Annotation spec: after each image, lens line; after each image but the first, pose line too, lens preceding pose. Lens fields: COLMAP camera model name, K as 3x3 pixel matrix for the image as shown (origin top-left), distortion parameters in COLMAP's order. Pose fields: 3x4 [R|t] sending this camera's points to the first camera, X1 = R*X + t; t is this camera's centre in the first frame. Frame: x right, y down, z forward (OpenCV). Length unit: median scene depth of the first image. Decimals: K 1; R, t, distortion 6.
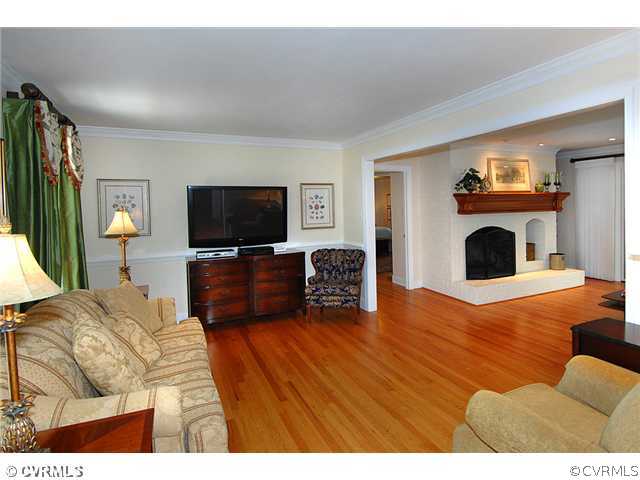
lens RADIAL K [[337.5, 0, 307.4], [0, 337.5, 210.0], [0, 0, 1]] dist [-0.001322, -0.000595]
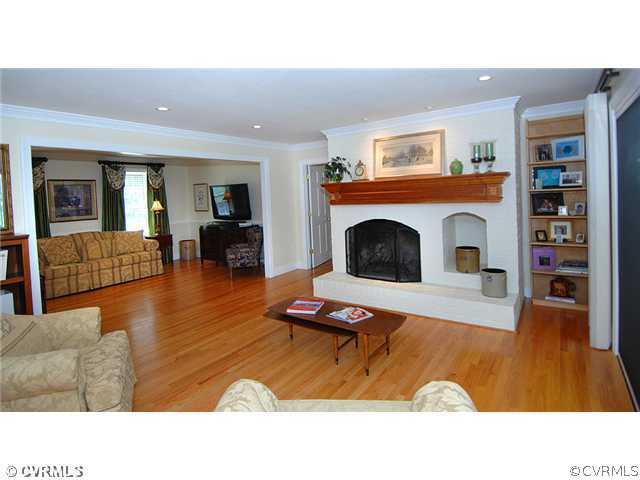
lens RADIAL K [[337.5, 0, 307.4], [0, 337.5, 210.0], [0, 0, 1]] dist [-0.001322, -0.000595]
pose [[0.518707, 0.036695, -0.854164, 1.175777], [0.015612, 0.998505, 0.052377, -0.021296], [0.854809, -0.040504, 0.517359, 0.389550]]
